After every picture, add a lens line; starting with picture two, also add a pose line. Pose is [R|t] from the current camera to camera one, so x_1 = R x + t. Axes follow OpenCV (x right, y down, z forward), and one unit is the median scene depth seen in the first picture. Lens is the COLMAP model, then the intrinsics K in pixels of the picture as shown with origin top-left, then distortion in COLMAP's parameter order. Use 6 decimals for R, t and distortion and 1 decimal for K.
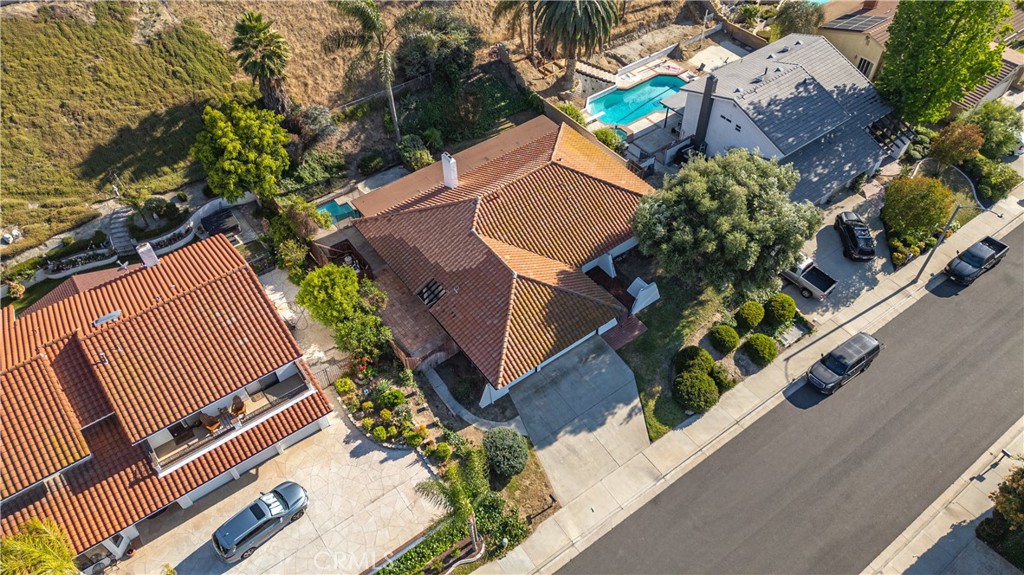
lens RADIAL K [[713.3, 0, 516.8], [0, 713.3, 285.6], [0, 0, 1]] dist [0.065049, -0.067934]
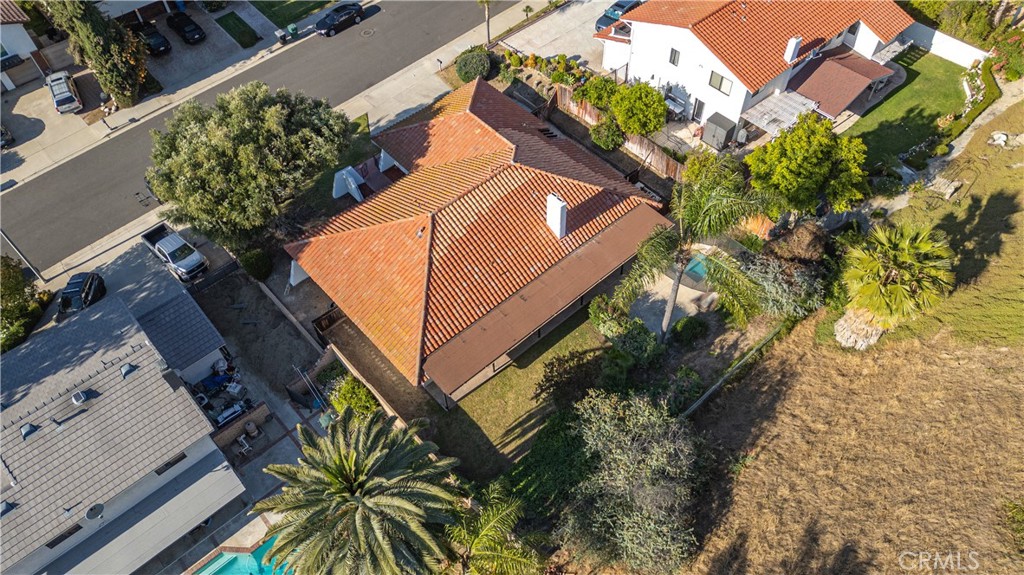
lens RADIAL K [[713.3, 0, 516.8], [0, 713.3, 285.6], [0, 0, 1]] dist [0.065049, -0.067934]
pose [[-0.994743, 0.096186, -0.035139, -0.011567], [-0.051752, -0.176095, 0.983012, -1.141890], [0.088364, 0.979663, 0.180147, 1.085707]]
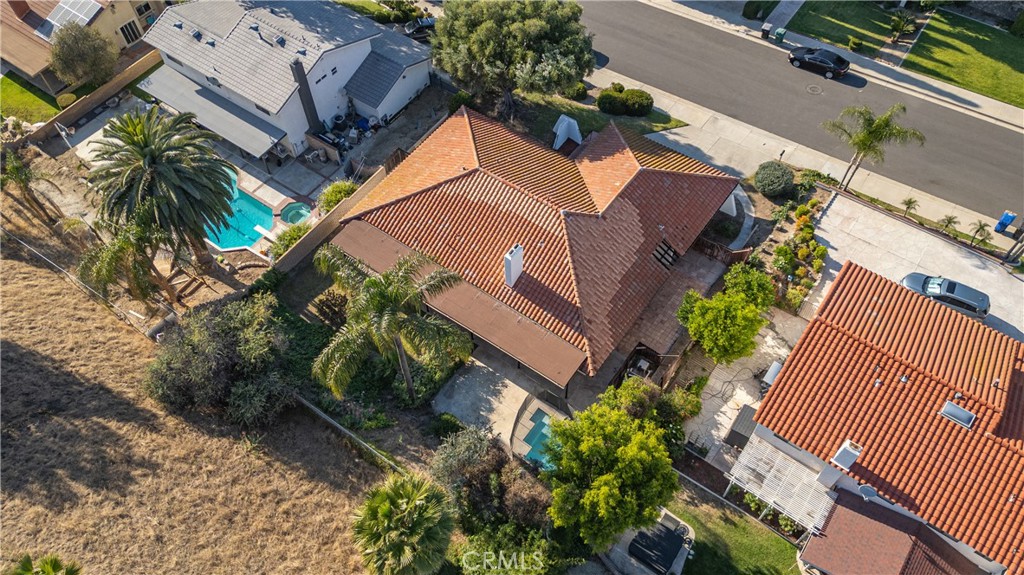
lens RADIAL K [[774.1, 0, 512.0], [0, 774.1, 287.5], [0, 0, 1]] dist [0.074237, -0.094518]
pose [[-0.307621, -0.769883, 0.559151, -0.710972], [0.721017, 0.194850, 0.664958, -0.870570], [-0.620890, 0.607712, 0.495158, 0.676429]]
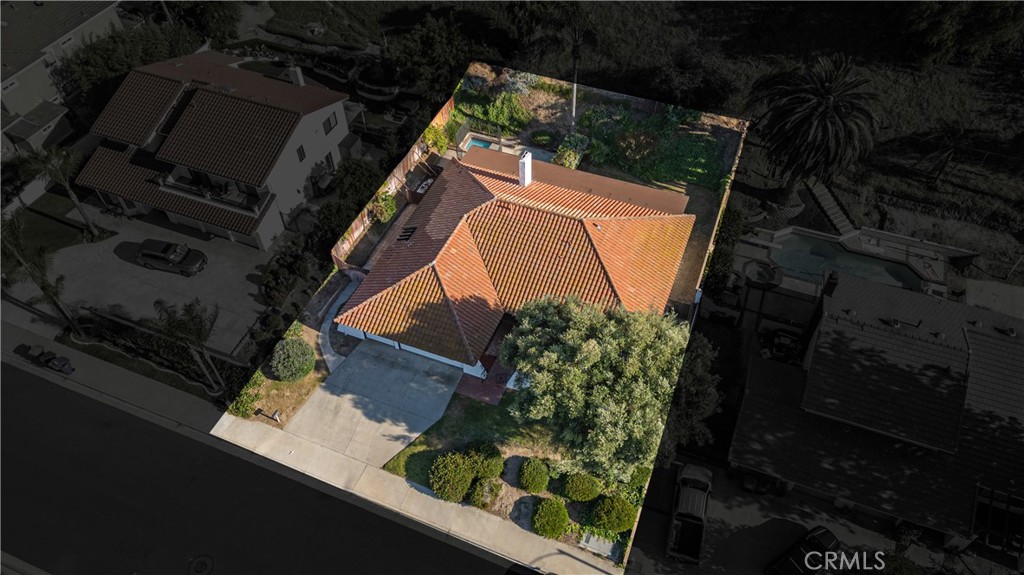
lens RADIAL K [[713.3, 0, 516.8], [0, 713.3, 285.6], [0, 0, 1]] dist [0.065049, -0.067934]
pose [[0.526386, 0.641509, -0.558018, 0.678615], [-0.627231, 0.736069, 0.254525, -0.341314], [0.574020, 0.216028, 0.789831, 0.255026]]
